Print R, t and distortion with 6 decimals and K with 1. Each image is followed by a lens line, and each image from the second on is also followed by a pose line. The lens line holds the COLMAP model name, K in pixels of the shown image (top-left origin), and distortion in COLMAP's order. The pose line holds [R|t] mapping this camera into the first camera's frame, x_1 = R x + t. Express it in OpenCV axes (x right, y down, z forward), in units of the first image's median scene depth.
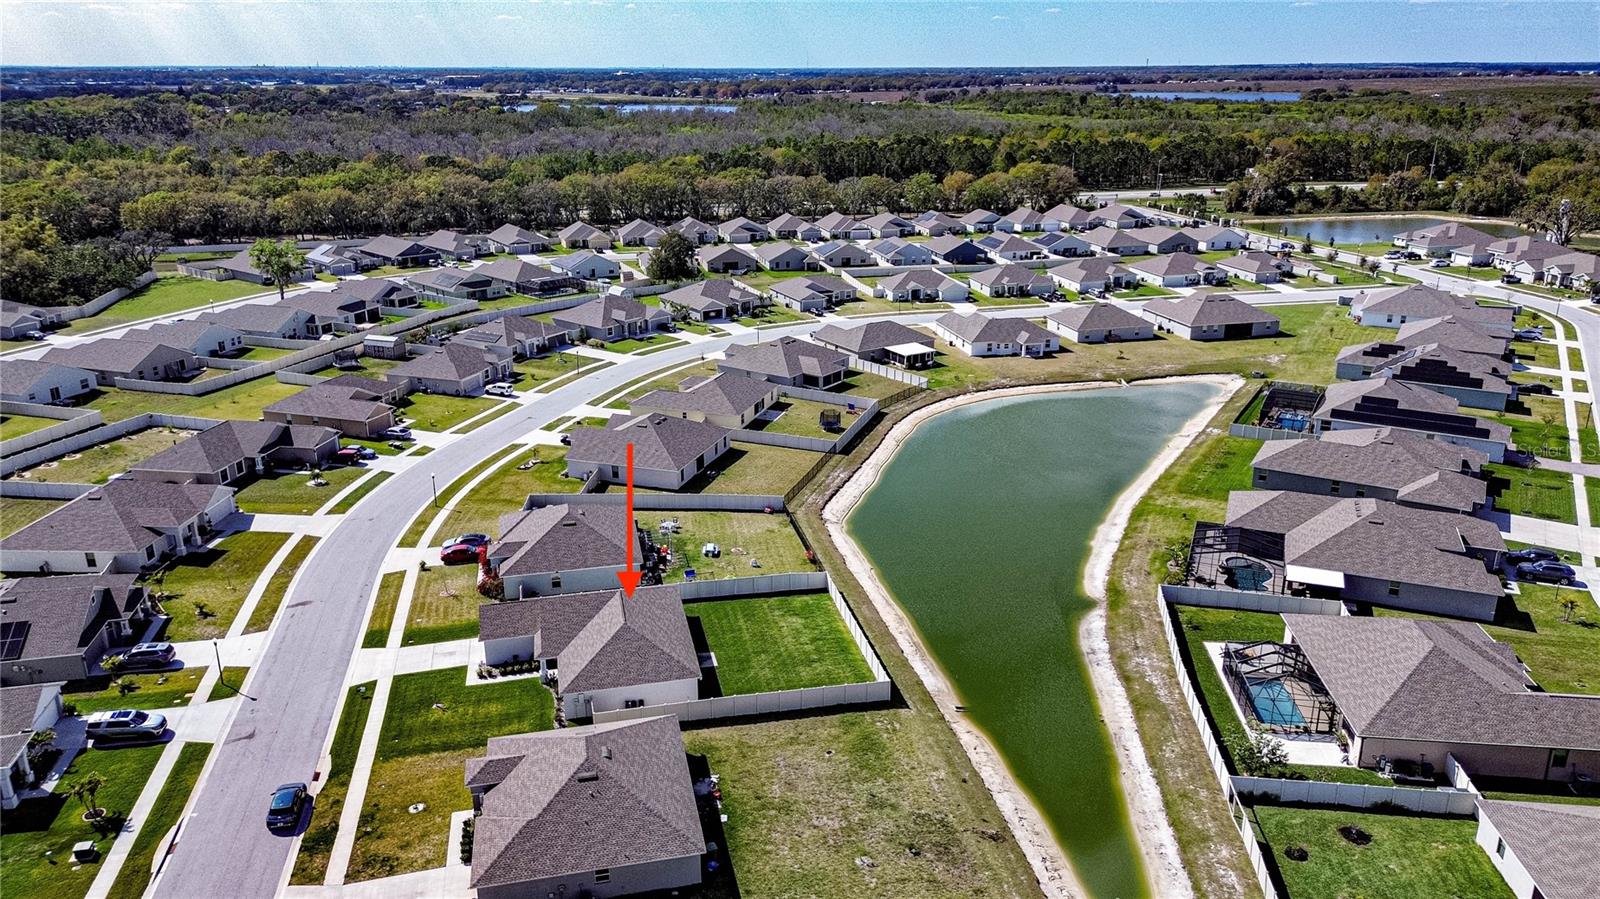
lens RADIAL K [[1141.2, 0, 807.2], [0, 1141.2, 453.3], [0, 0, 1]] dist [0.093017, -0.078222]
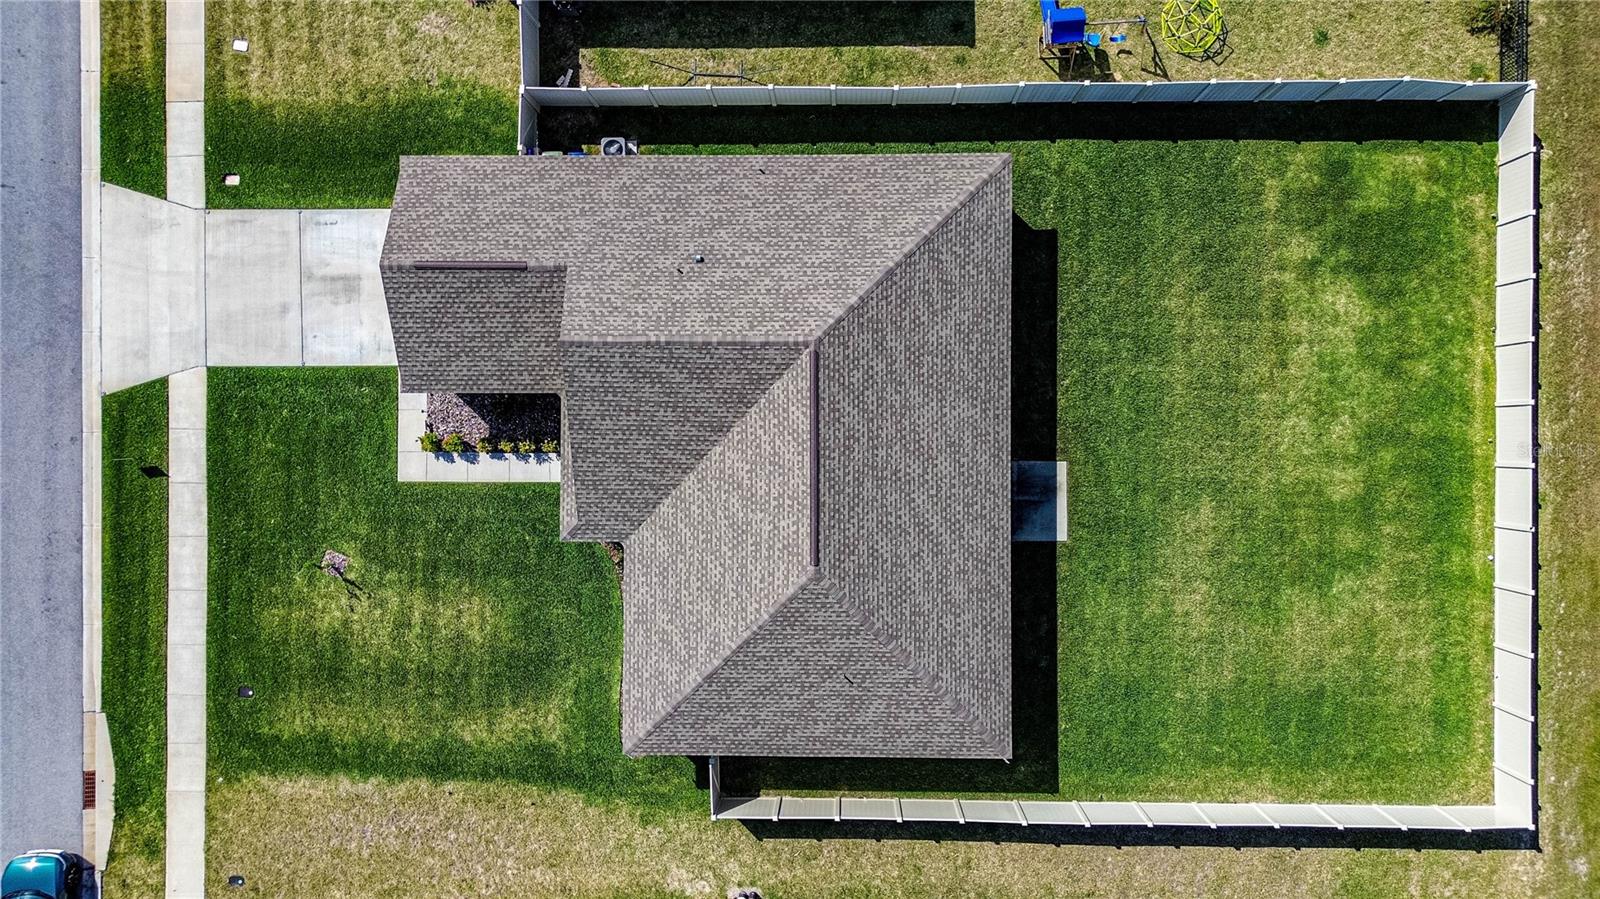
lens RADIAL K [[1141.2, 0, 807.2], [0, 1141.2, 453.3], [0, 0, 1]] dist [0.093017, -0.078222]
pose [[0.974224, 0.224789, -0.018917, -0.155431], [-0.051819, 0.304614, 0.951065, -0.161866], [0.219552, -0.925570, 0.308411, 0.890334]]
